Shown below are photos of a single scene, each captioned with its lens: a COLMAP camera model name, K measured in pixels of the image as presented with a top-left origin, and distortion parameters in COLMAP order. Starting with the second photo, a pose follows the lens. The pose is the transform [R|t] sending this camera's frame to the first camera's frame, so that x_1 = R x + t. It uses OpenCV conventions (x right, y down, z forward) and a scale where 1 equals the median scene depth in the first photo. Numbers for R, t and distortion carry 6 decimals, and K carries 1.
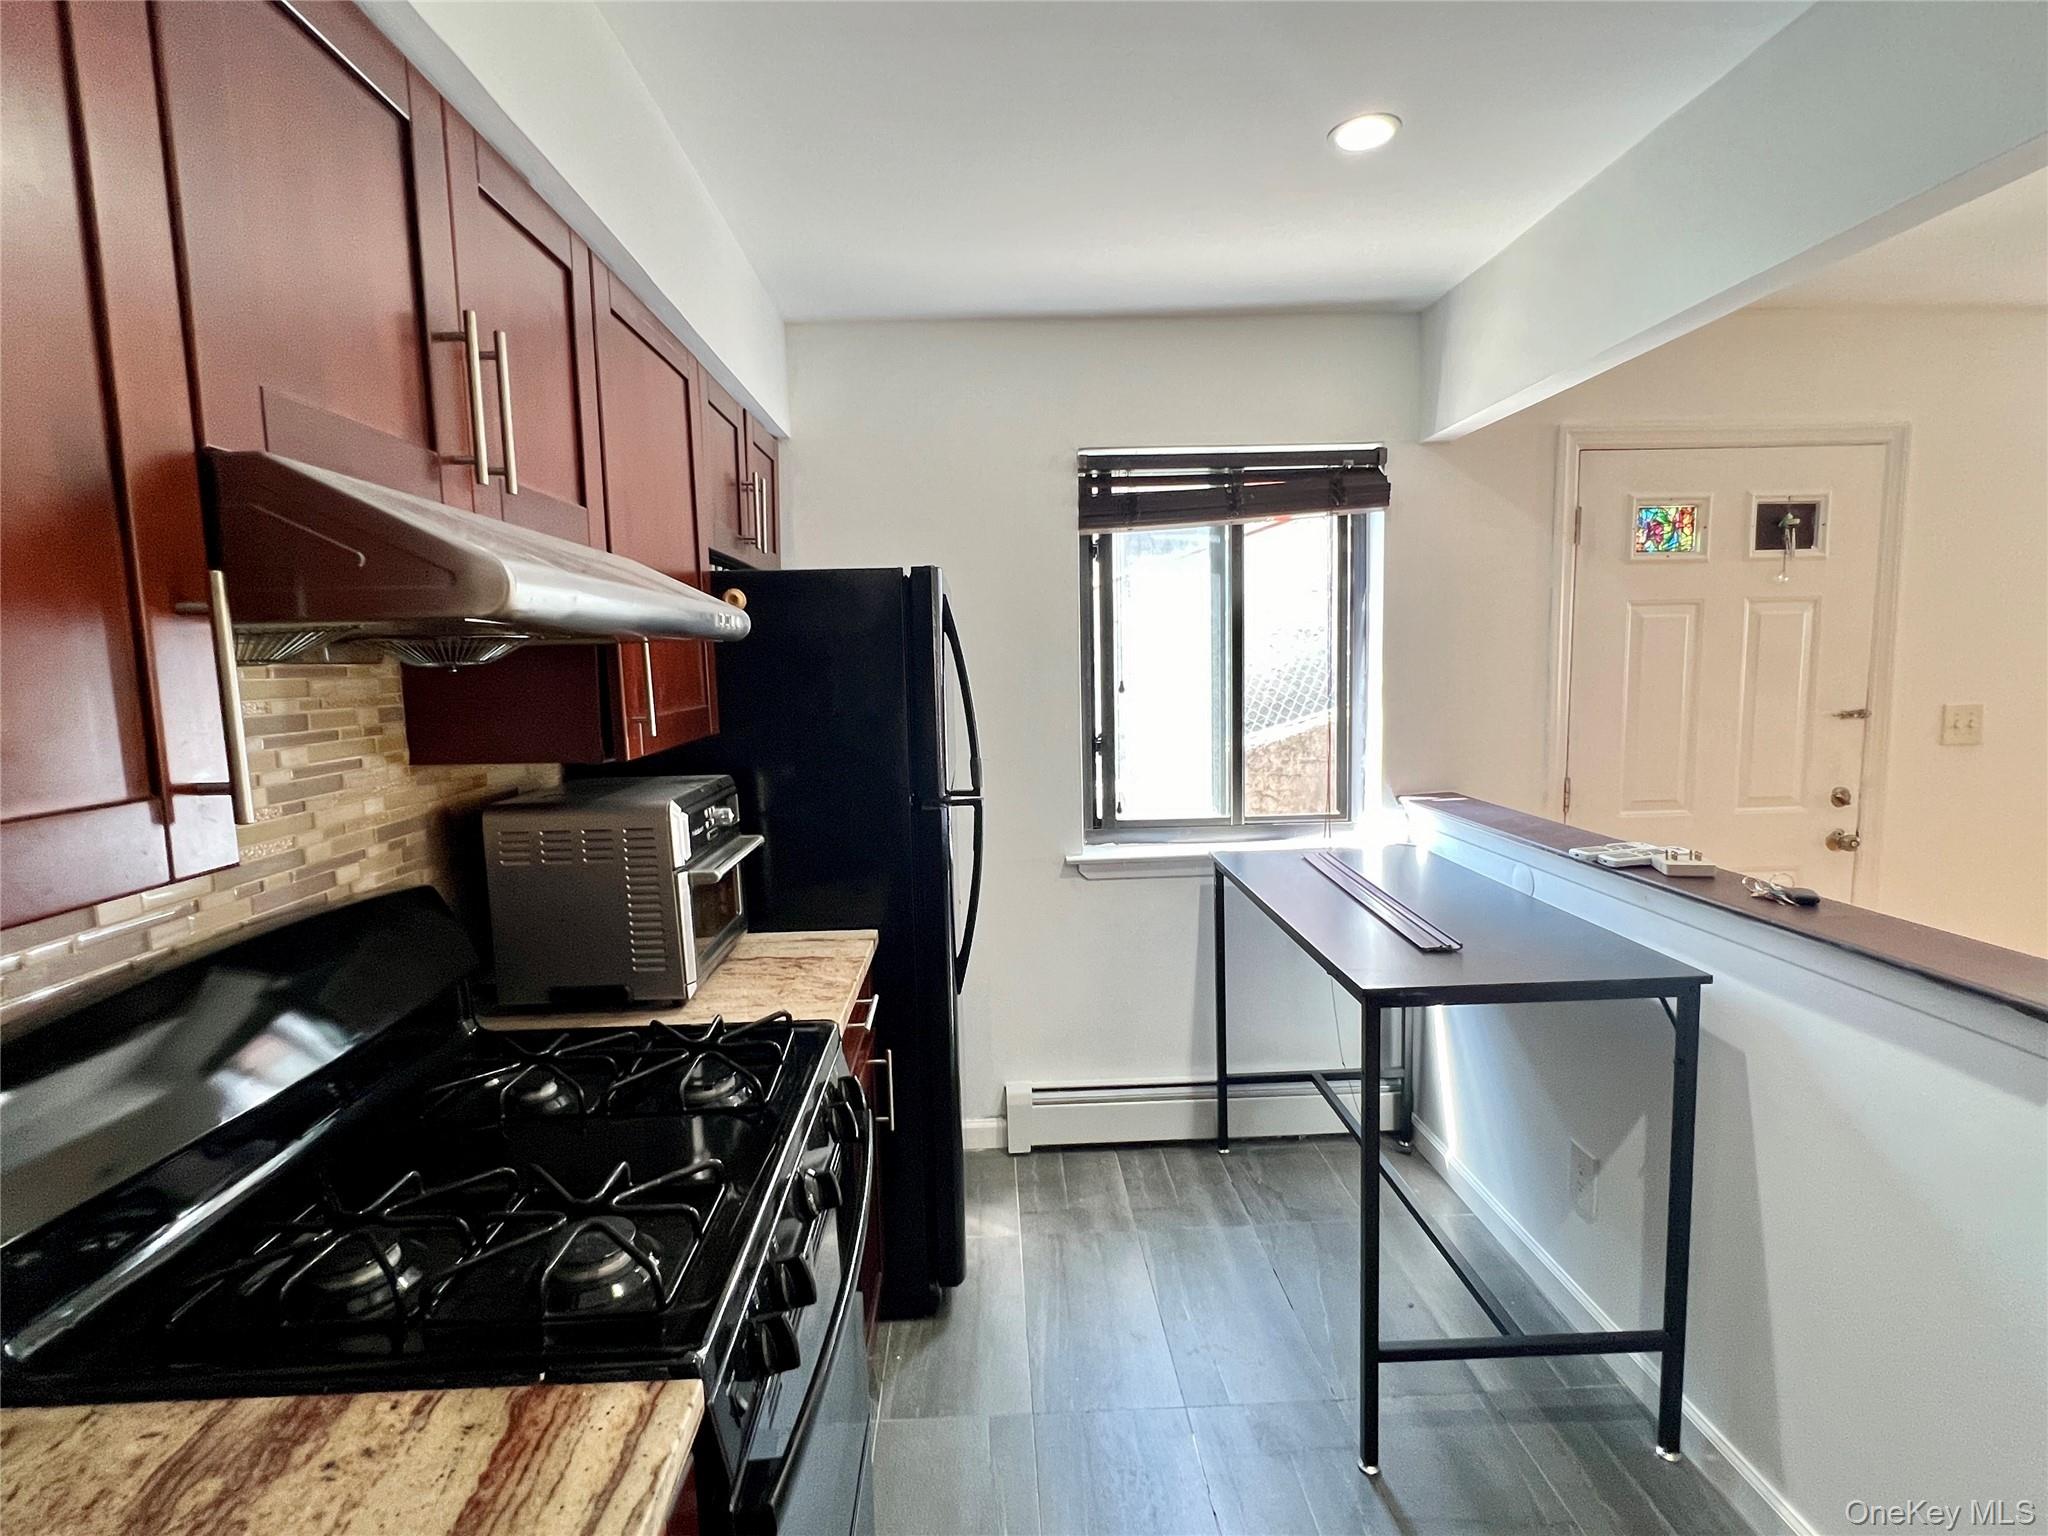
lens RADIAL K [[976.4, 0, 1022.4], [0, 976.4, 766.8], [0, 0, 1]] dist [0.004803, 0.000367]
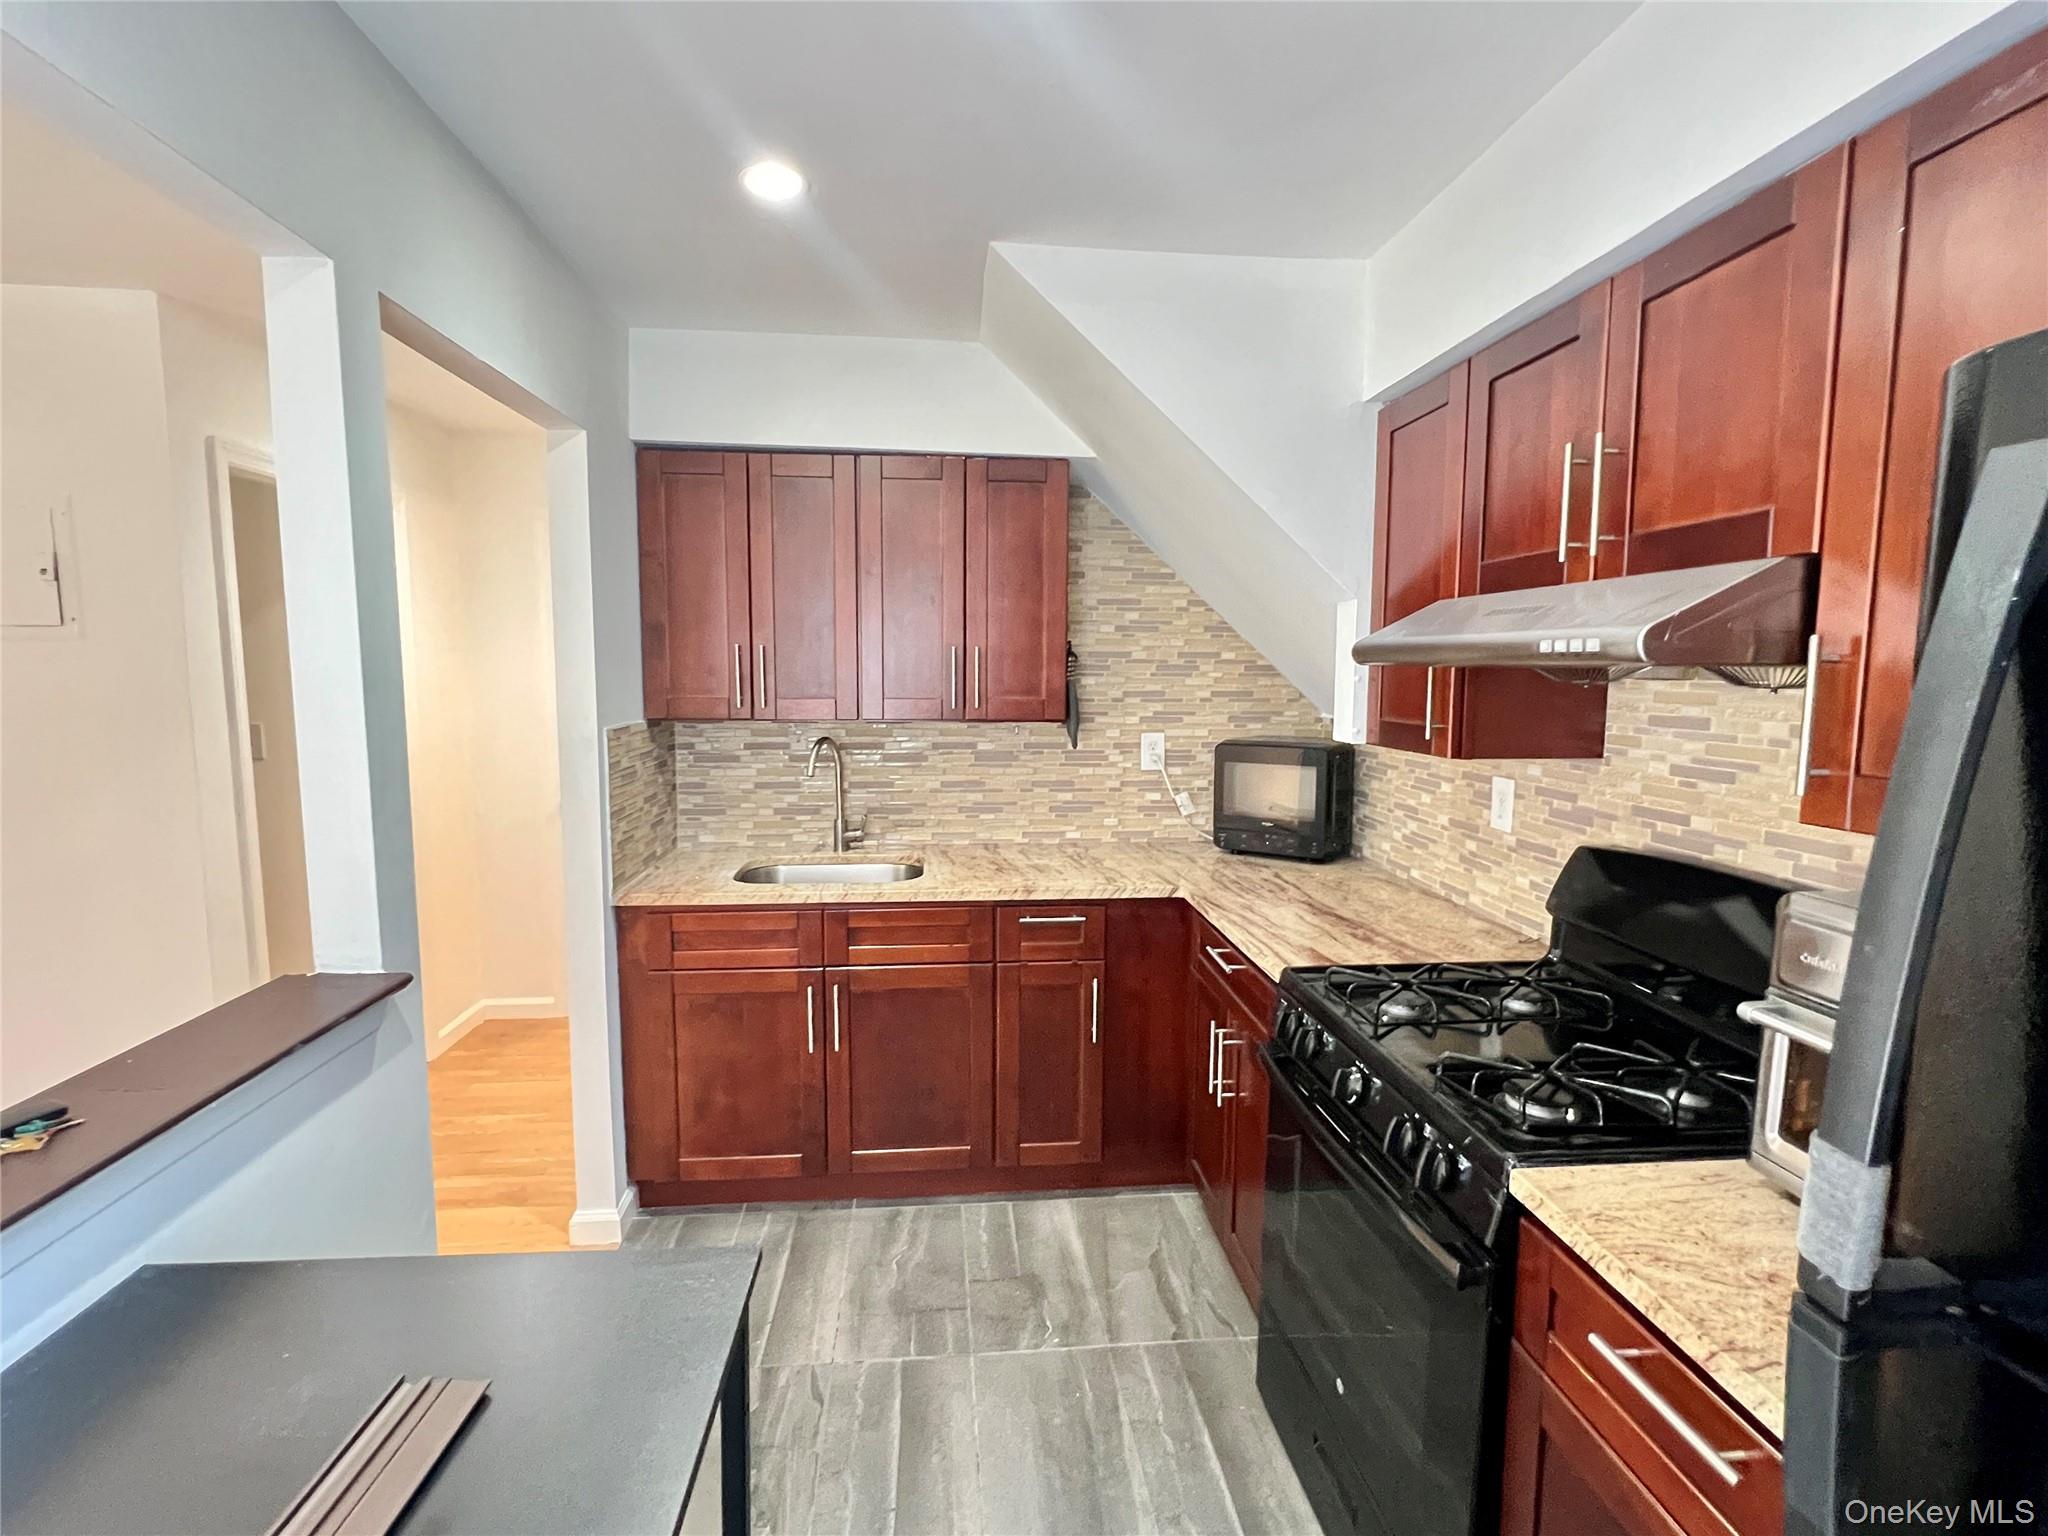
lens RADIAL K [[976.4, 0, 1025.5], [0, 976.4, 768.1], [0, 0, 1]] dist [0.004803, 0.000367]
pose [[-0.998329, 0.024102, -0.052527, 0.315927], [0.012658, 0.978009, 0.208176, -0.295564], [0.056389, 0.207163, -0.976680, 2.371797]]
